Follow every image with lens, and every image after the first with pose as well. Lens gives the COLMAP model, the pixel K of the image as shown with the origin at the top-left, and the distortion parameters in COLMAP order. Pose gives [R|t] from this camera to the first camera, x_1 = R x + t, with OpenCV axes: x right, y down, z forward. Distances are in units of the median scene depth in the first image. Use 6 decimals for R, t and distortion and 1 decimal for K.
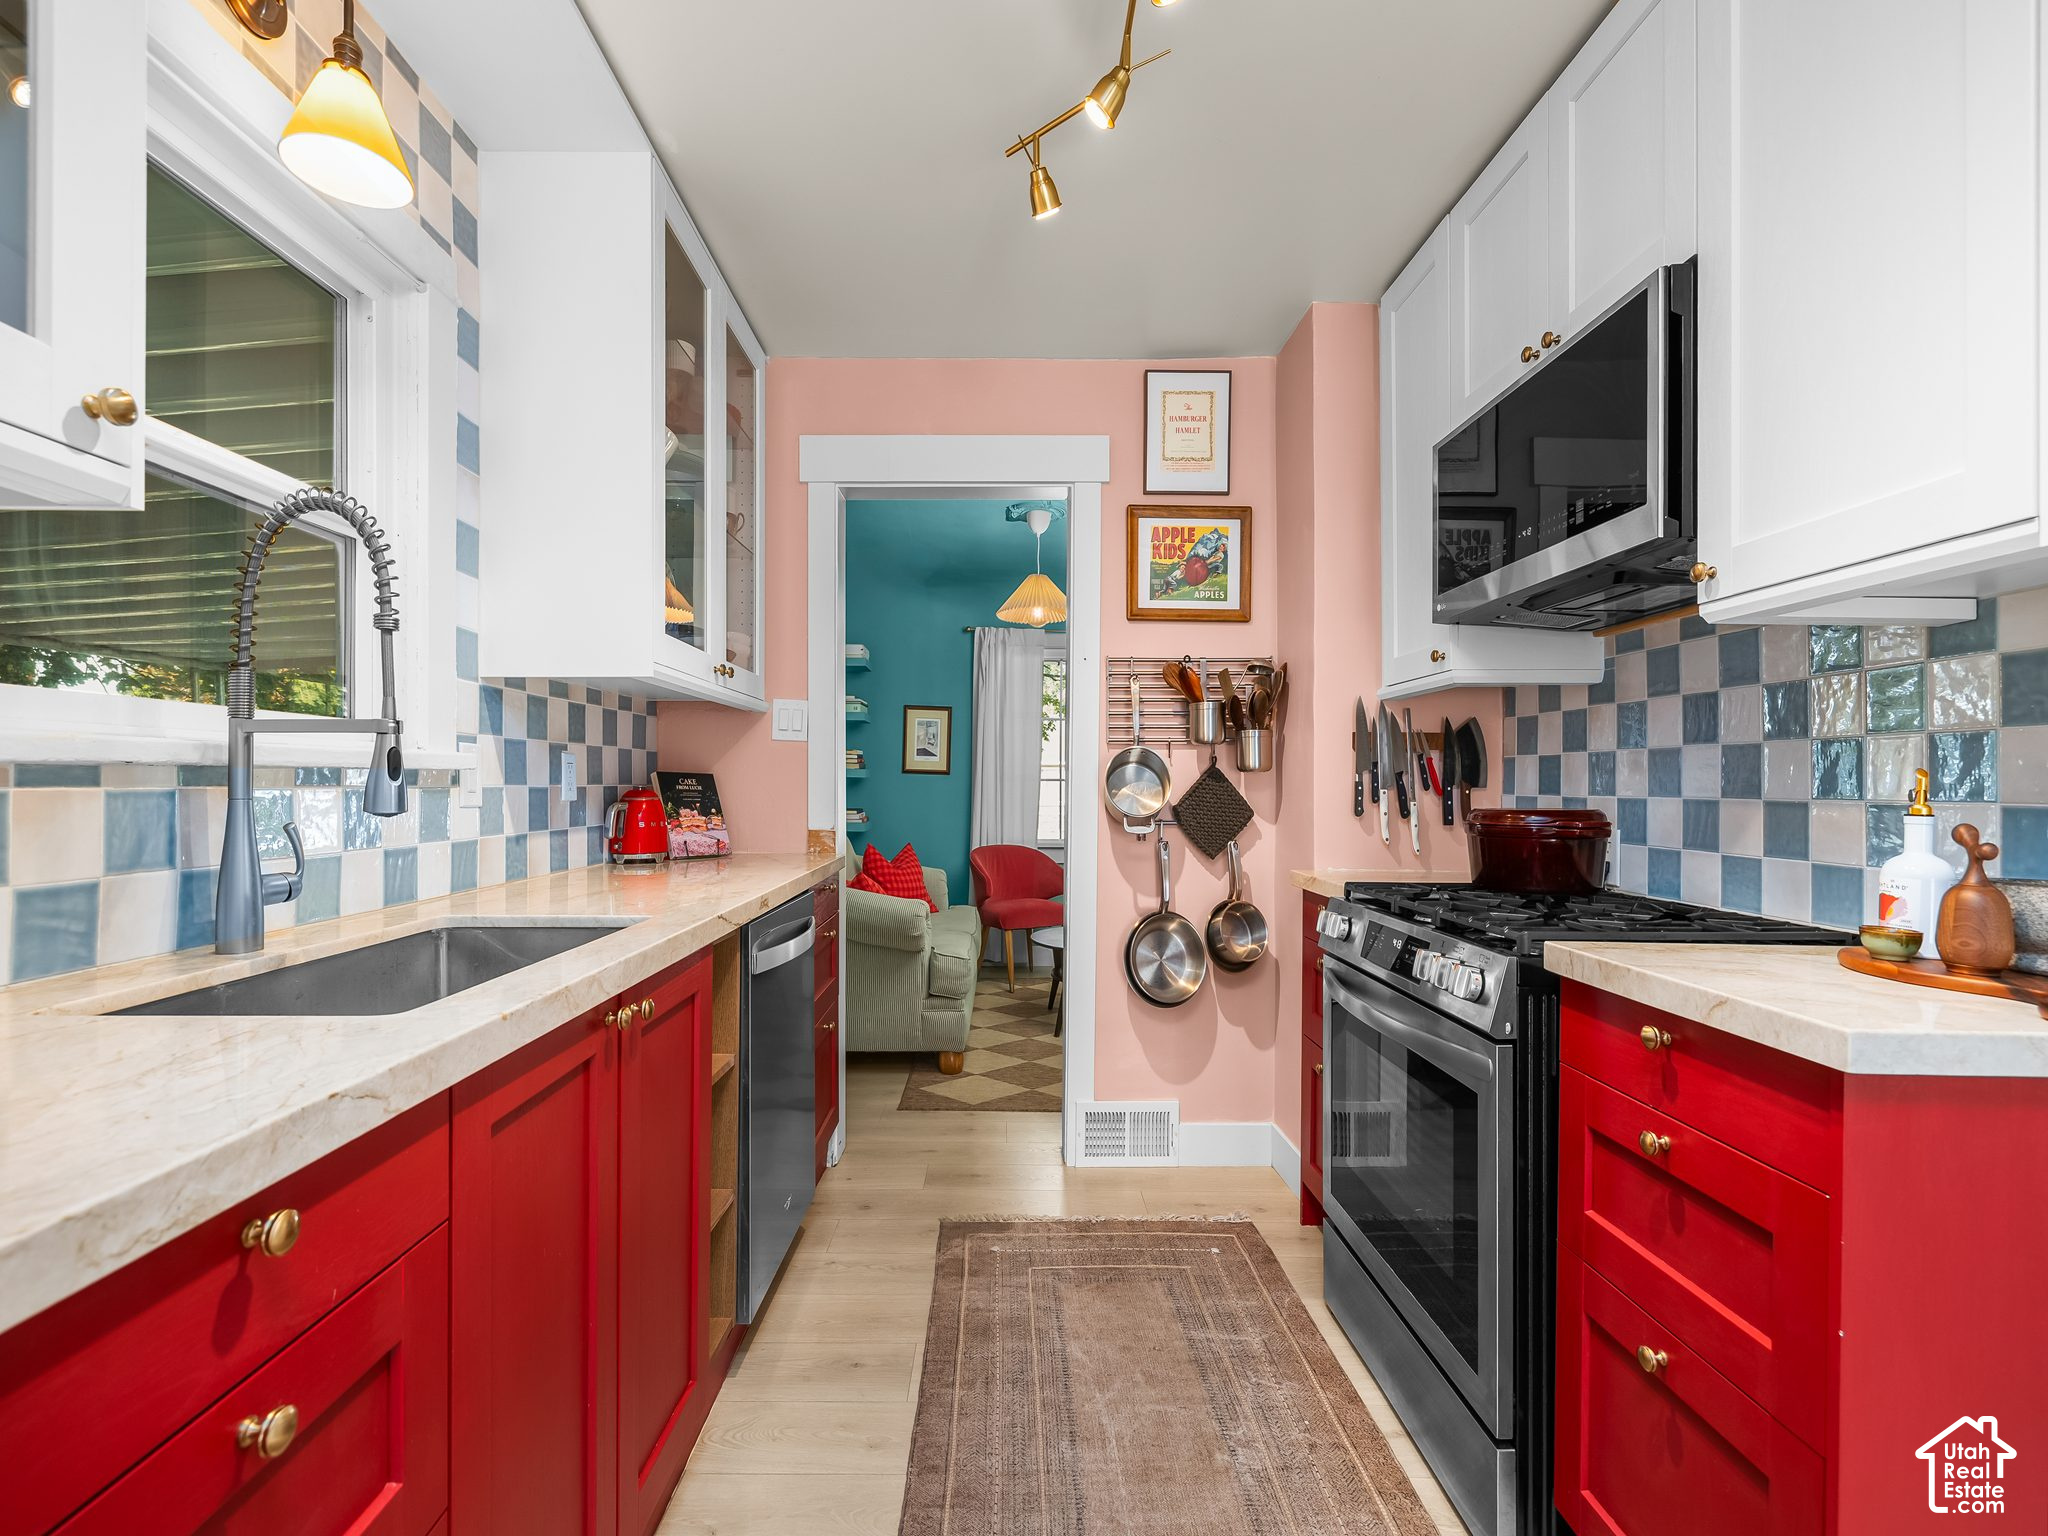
lens RADIAL K [[847.4, 0, 1014.4], [0, 847.4, 782.0], [0, 0, 1]] dist [0.003106, 0.000187]
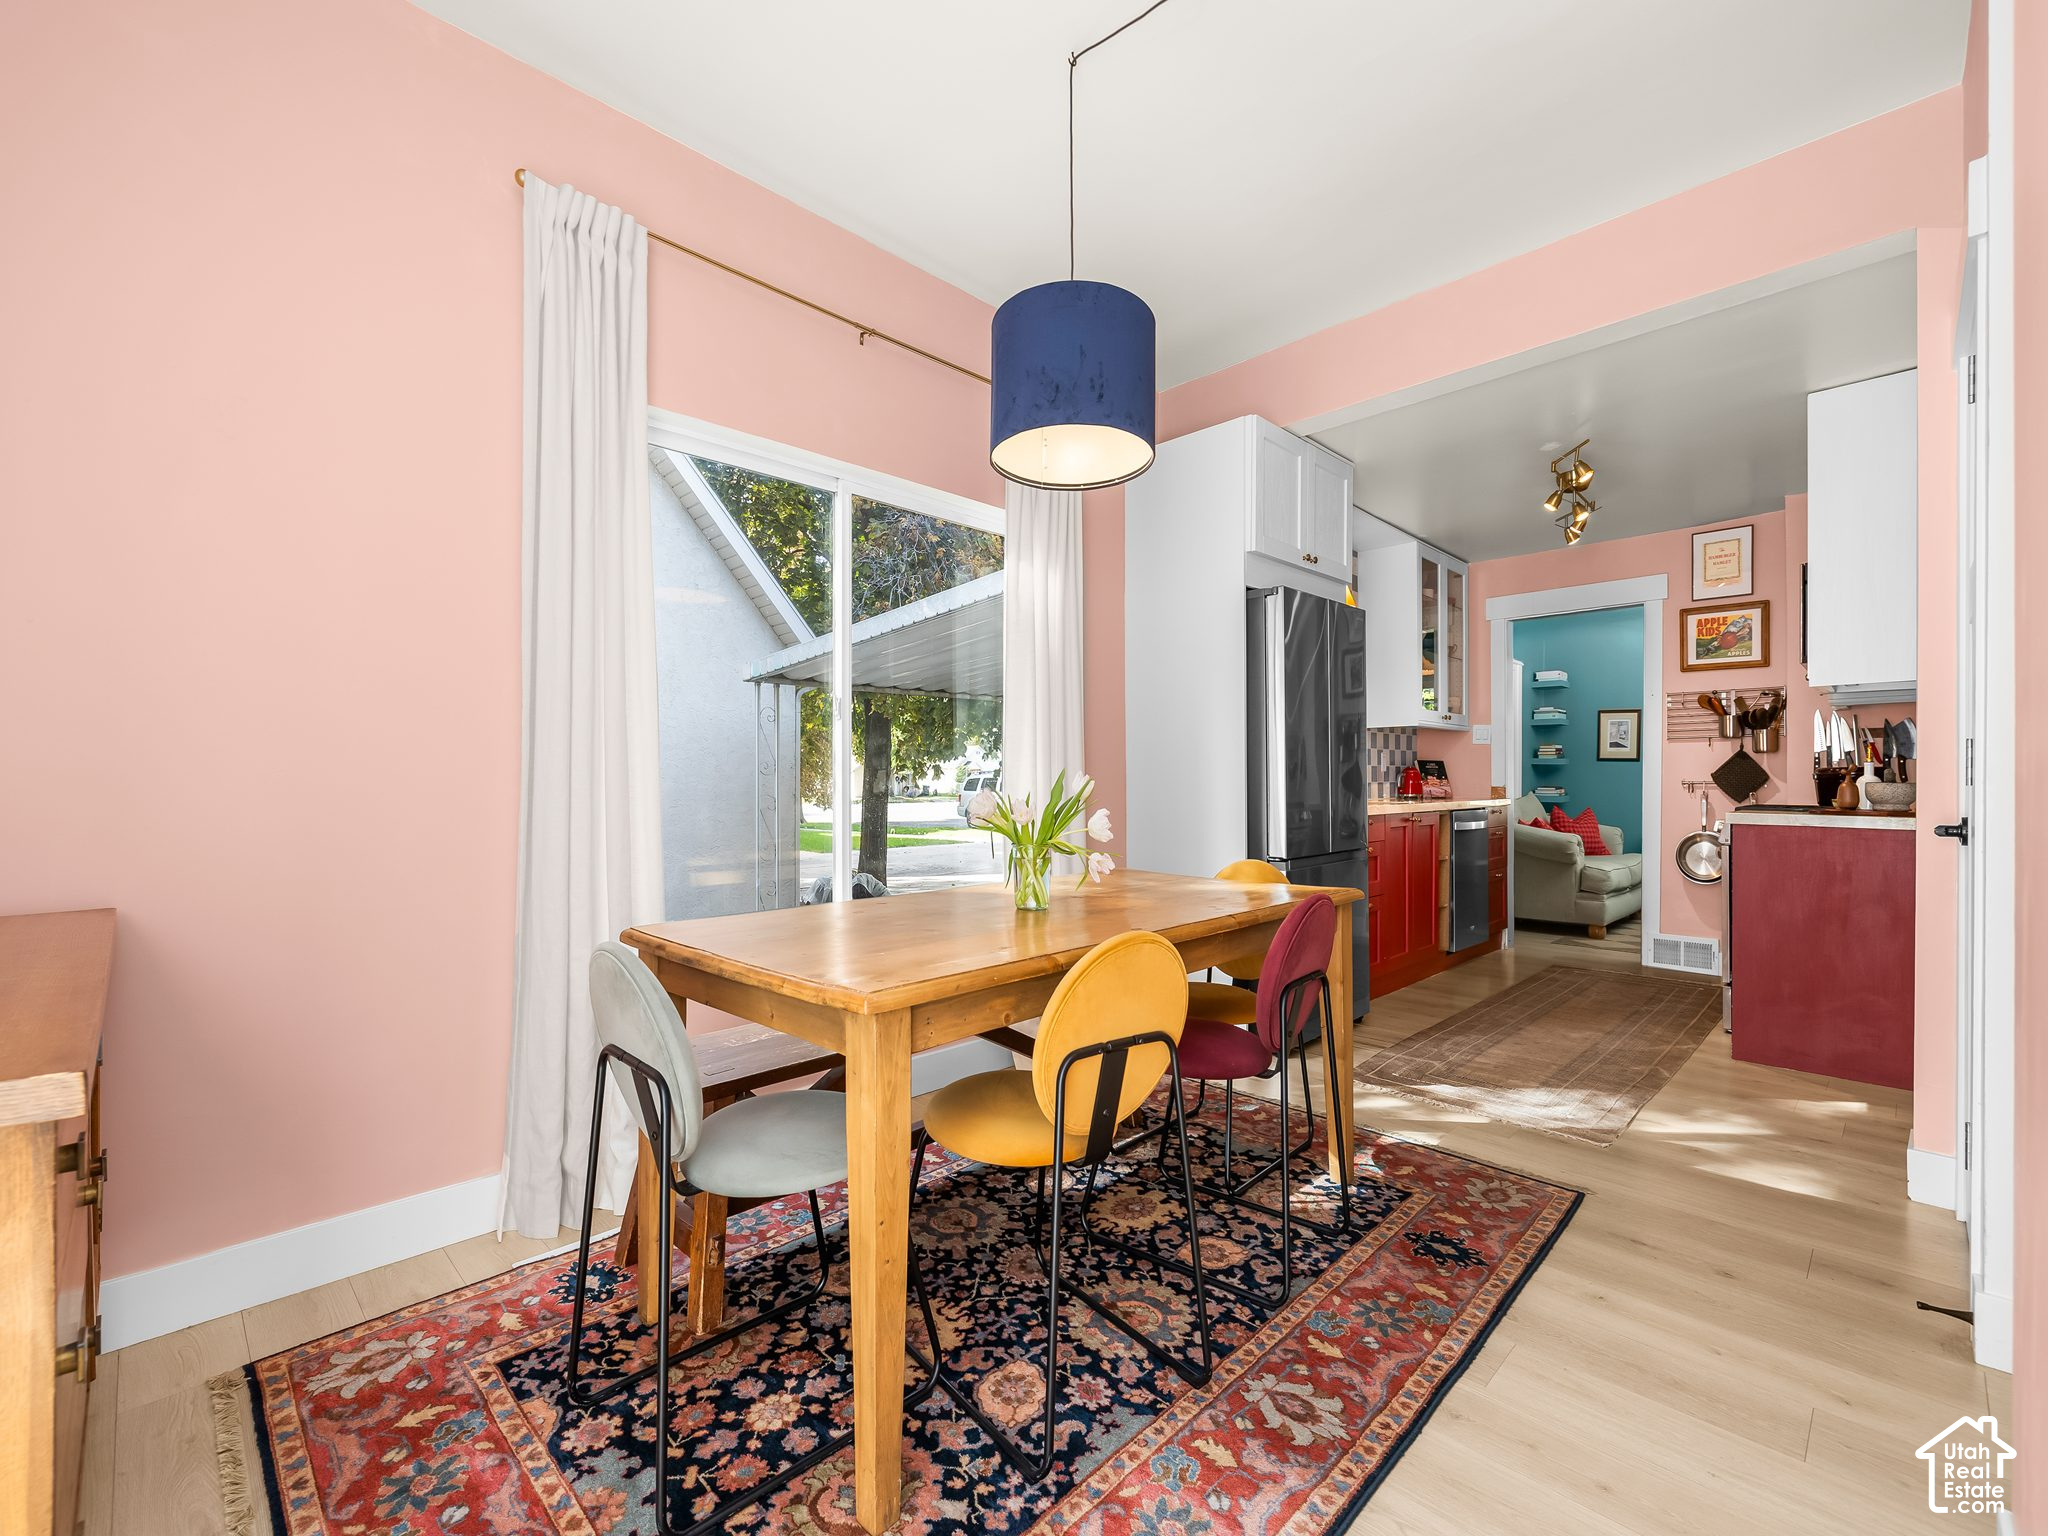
lens RADIAL K [[847.4, 0, 1017.2], [0, 847.4, 781.8], [0, 0, 1]] dist [0.003106, 0.000187]
pose [[0.680426, -0.002343, -0.732813, 0.508847], [0.004304, 0.999990, 0.000800, 0.039153], [0.732804, -0.003698, 0.680430, -1.316638]]
